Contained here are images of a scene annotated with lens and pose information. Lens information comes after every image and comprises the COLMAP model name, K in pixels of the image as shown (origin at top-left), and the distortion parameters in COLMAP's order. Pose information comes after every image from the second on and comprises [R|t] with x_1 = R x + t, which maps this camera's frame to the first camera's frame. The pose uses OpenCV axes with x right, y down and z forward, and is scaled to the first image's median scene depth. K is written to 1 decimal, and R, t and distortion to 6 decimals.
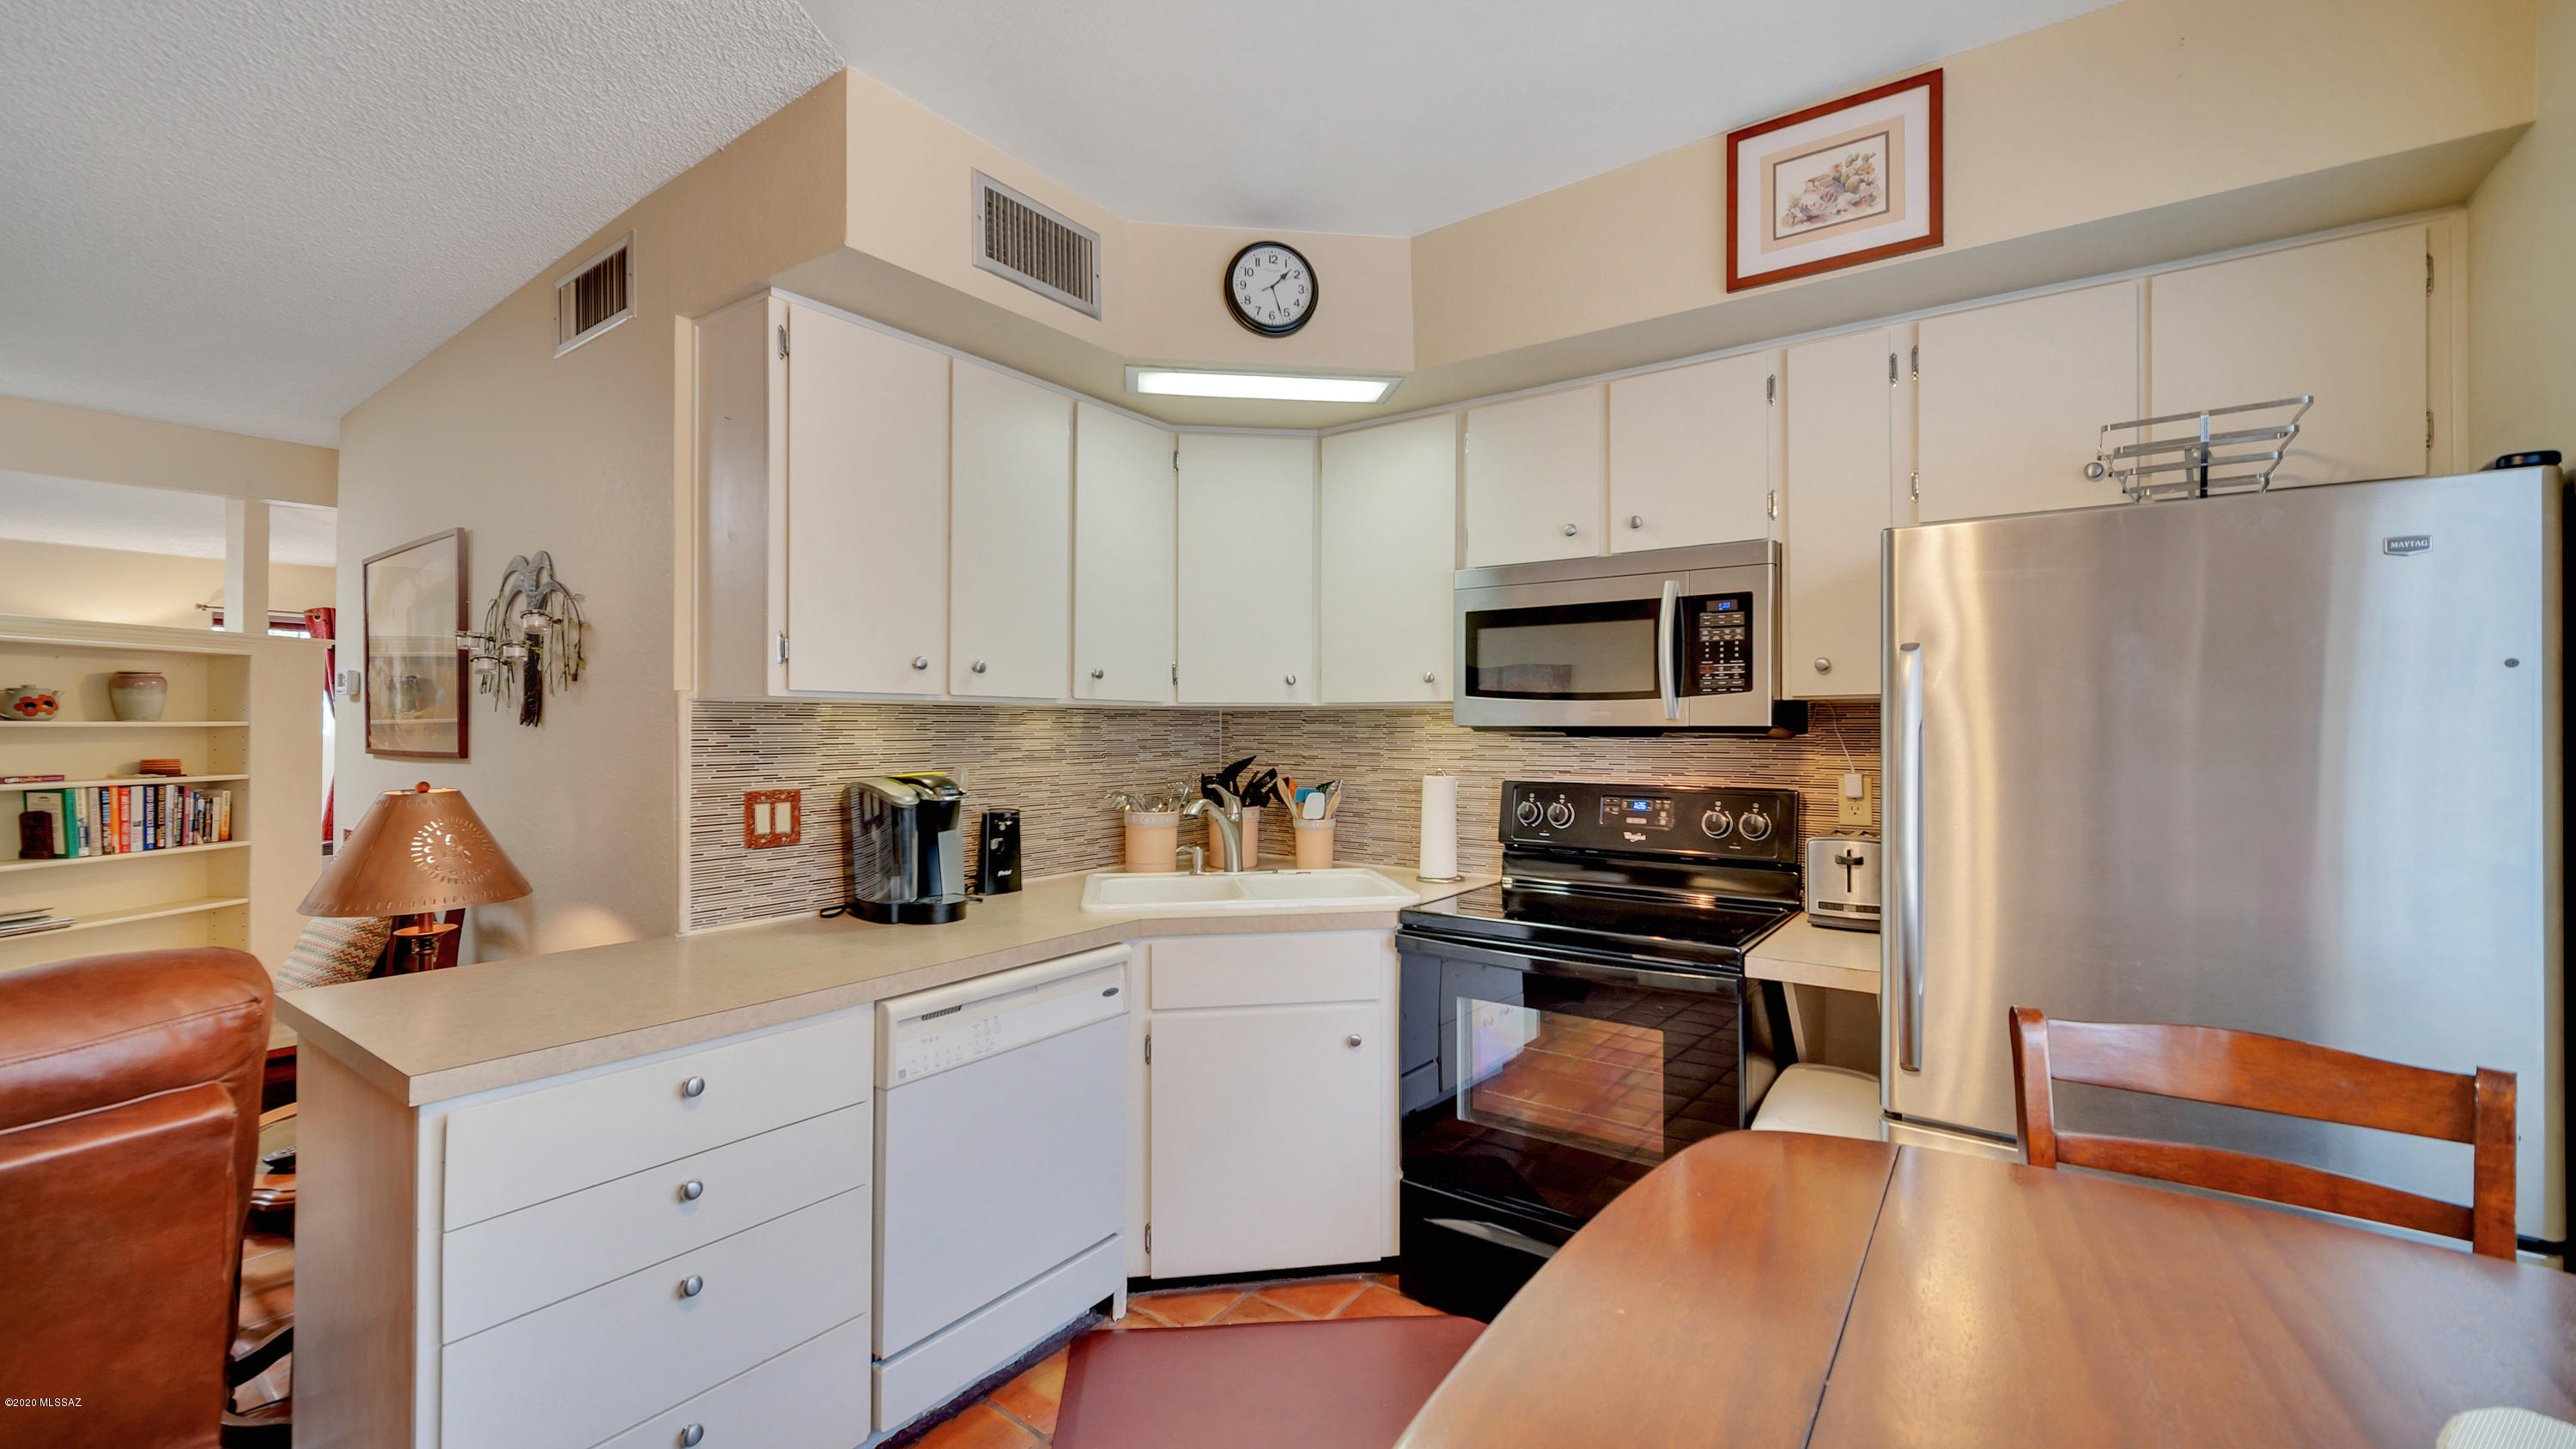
lens RADIAL K [[1057.2, 0, 1280.0], [0, 1057.2, 715.6], [0, 0, 1]] dist [-0.000535, 0.000104]
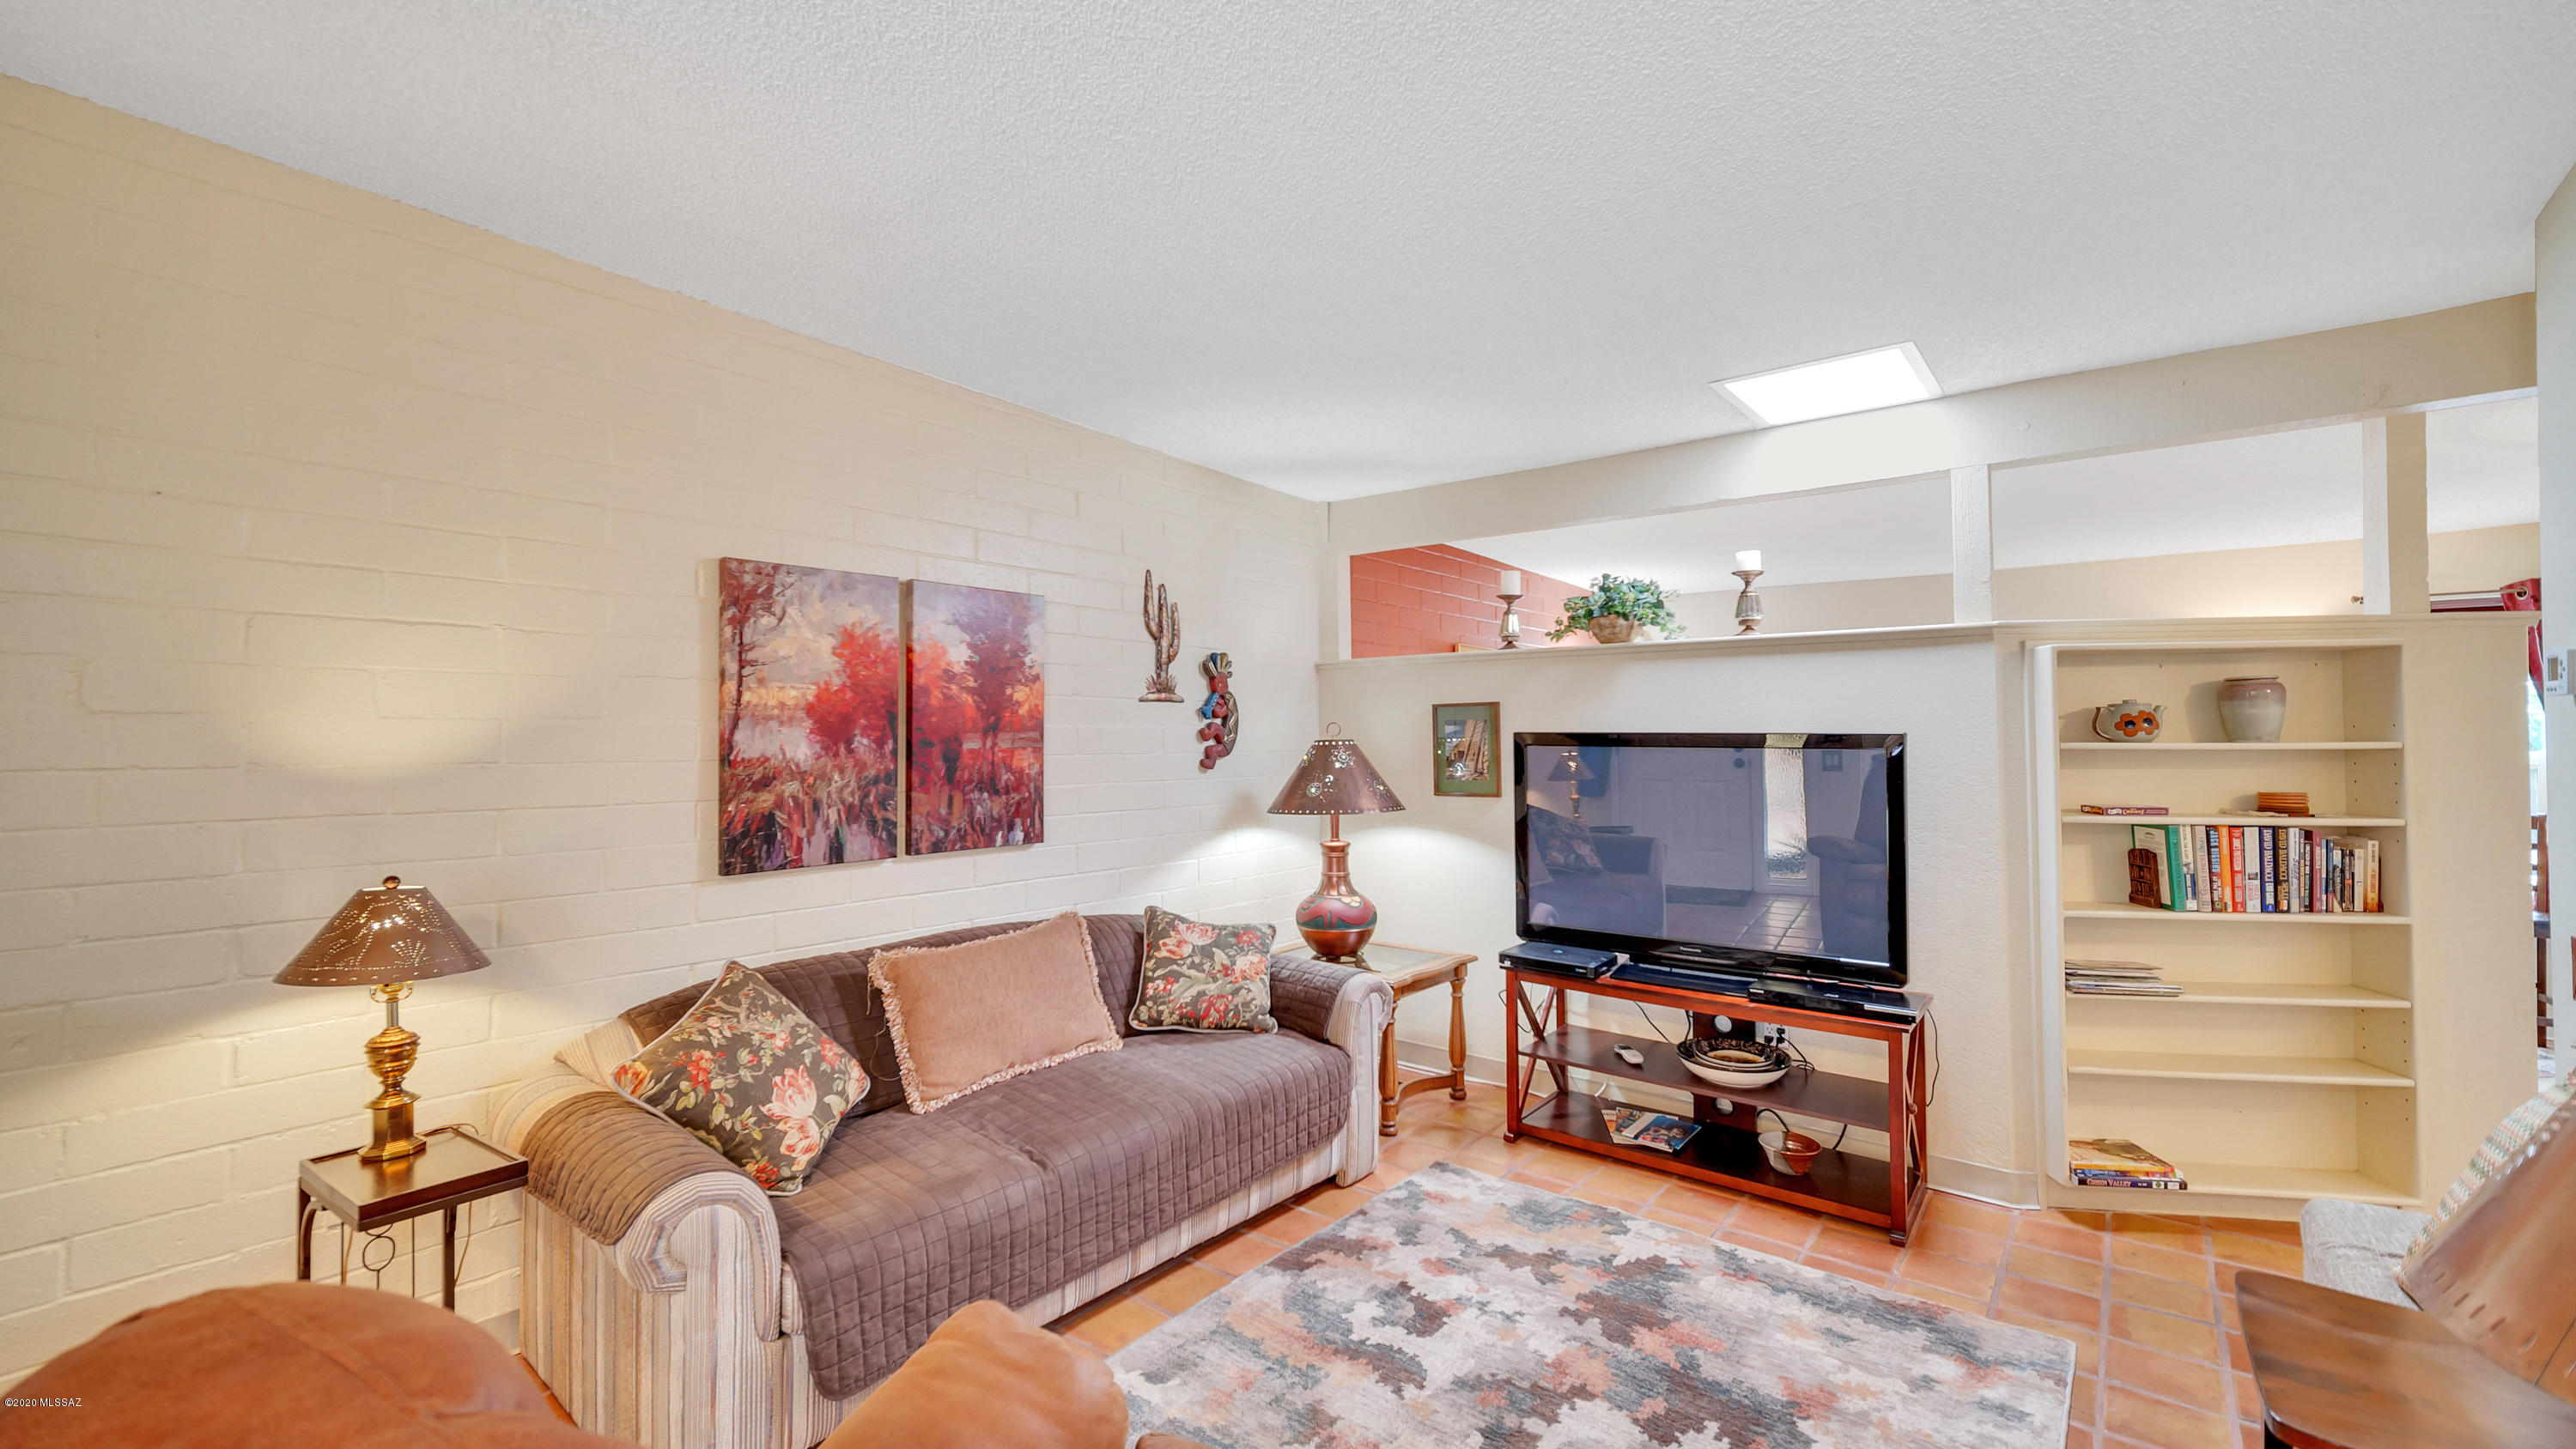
lens RADIAL K [[1057.2, 0, 1278.3], [0, 1057.2, 719.8], [0, 0, 1]] dist [-0.000535, 0.000104]
pose [[-0.031891, -0.021561, -0.999259, -0.288837], [0.008472, 0.999726, -0.021842, -0.000161], [0.999455, -0.009163, -0.031700, 0.316650]]
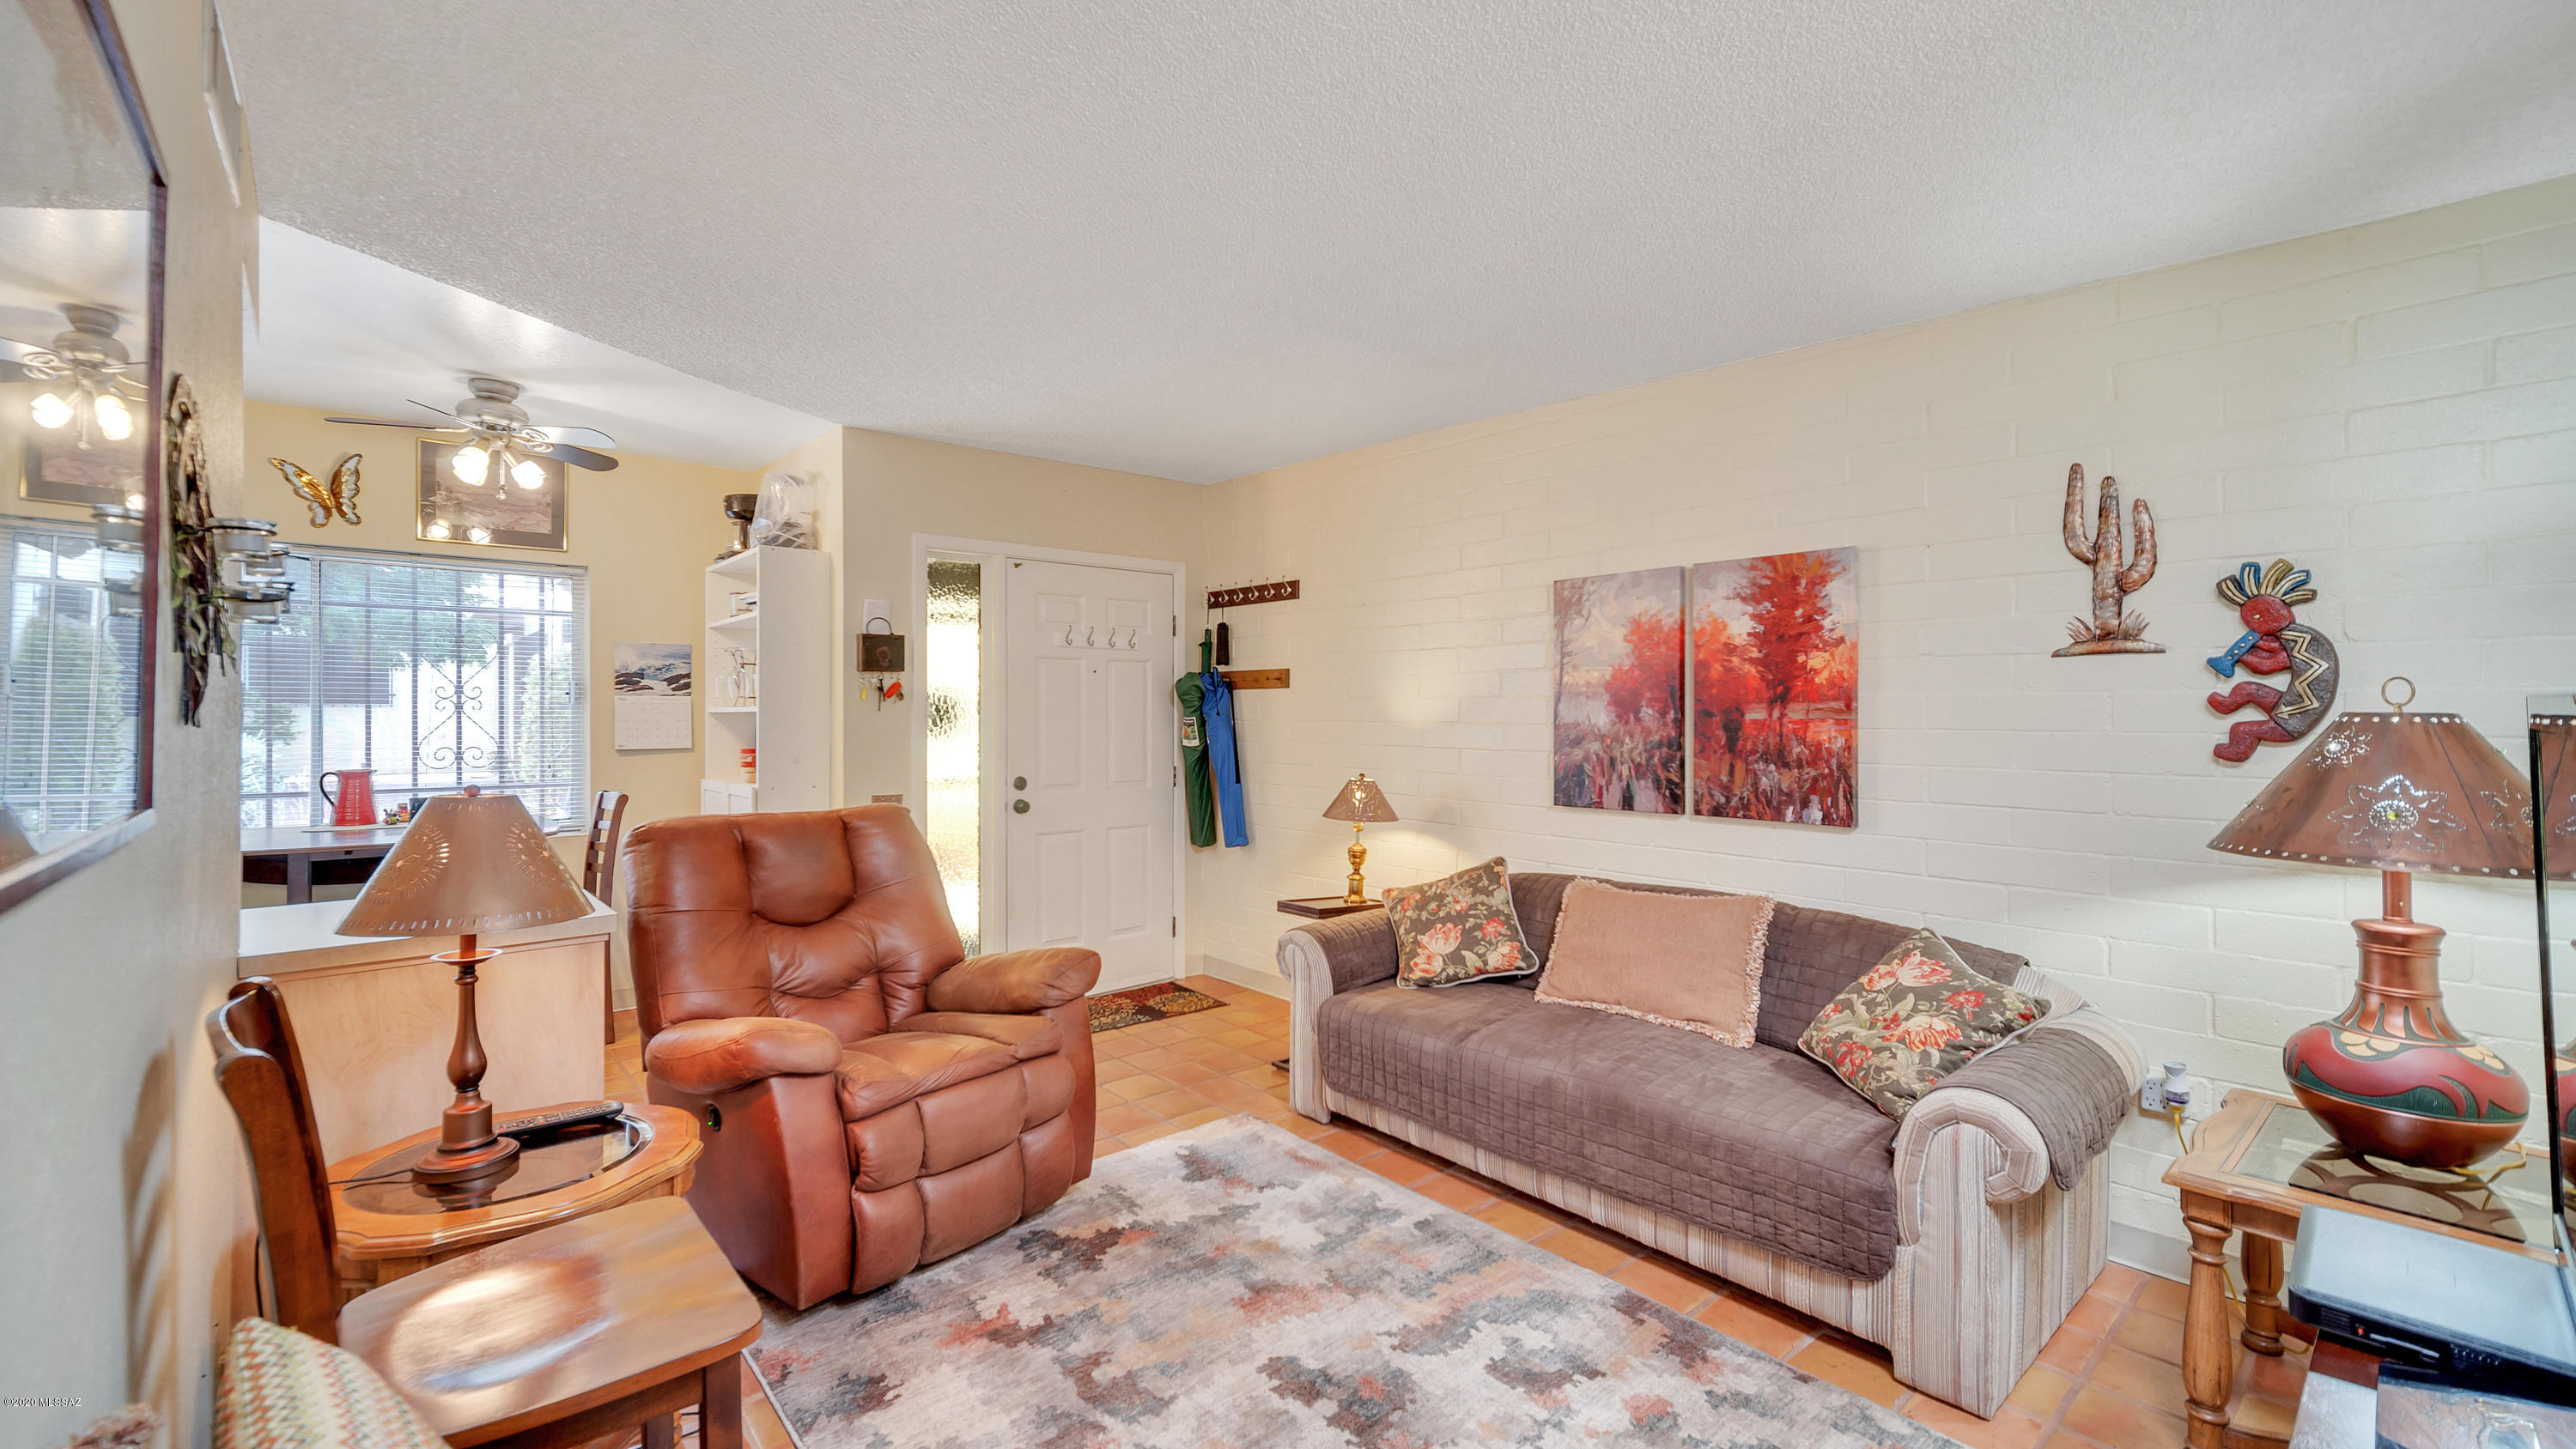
lens RADIAL K [[1057.2, 0, 1265.6], [0, 1057.2, 717.6], [0, 0, 1]] dist [-0.000535, 0.000104]
pose [[-0.976684, -0.005488, 0.214613, -0.608468], [-0.005034, 0.999984, 0.002661, 0.000262], [-0.214624, 0.001518, -0.976696, 0.638260]]
